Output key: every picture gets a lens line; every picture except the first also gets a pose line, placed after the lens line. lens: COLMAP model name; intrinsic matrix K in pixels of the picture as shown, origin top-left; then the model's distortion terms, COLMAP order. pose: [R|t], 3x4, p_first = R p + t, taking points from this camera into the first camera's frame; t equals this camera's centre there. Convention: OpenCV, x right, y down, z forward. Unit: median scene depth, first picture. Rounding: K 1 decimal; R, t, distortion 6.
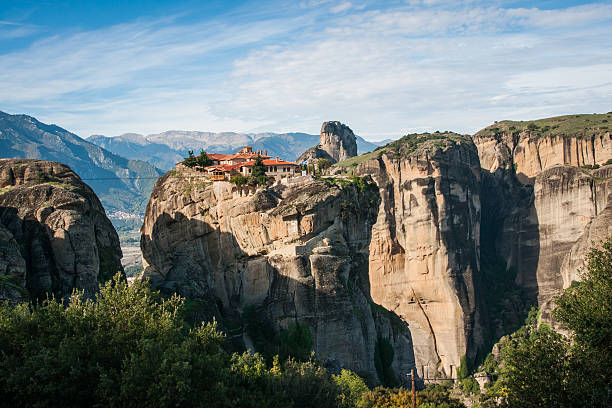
lens RADIAL K [[695.7, 0, 306.0], [0, 695.7, 204.0], [0, 0, 1]] dist [0.055228, 0.001268]
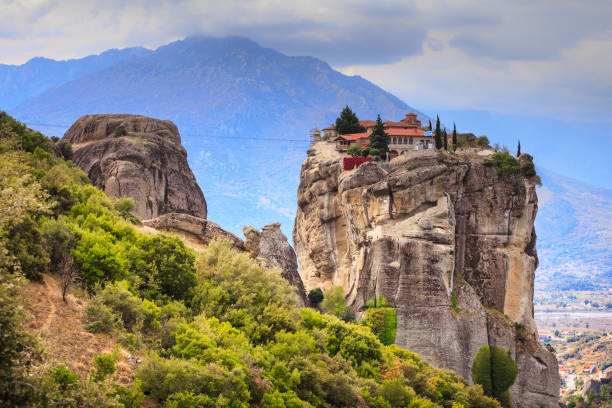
lens RADIAL K [[1406.4, 0, 306.0], [0, 1406.4, 204.0], [0, 0, 1]] dist [-0.006354, -0.407587]
pose [[0.924431, 0.067116, -0.375398, 0.165509], [-0.077472, 0.996916, -0.012541, 0.018726], [0.373398, 0.040676, 0.926779, -0.195935]]
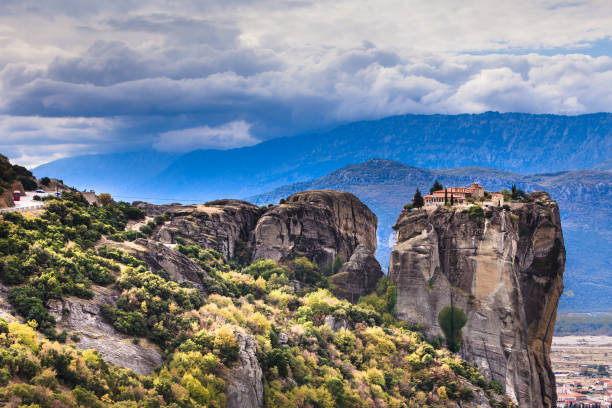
lens RADIAL K [[1406.4, 0, 306.0], [0, 1406.4, 204.0], [0, 0, 1]] dist [-0.006354, -0.407587]
pose [[0.653091, 0.028468, -0.756744, 0.743905], [-0.057152, 0.998296, -0.011768, 0.003660], [0.755120, 0.050935, 0.653605, -0.433773]]
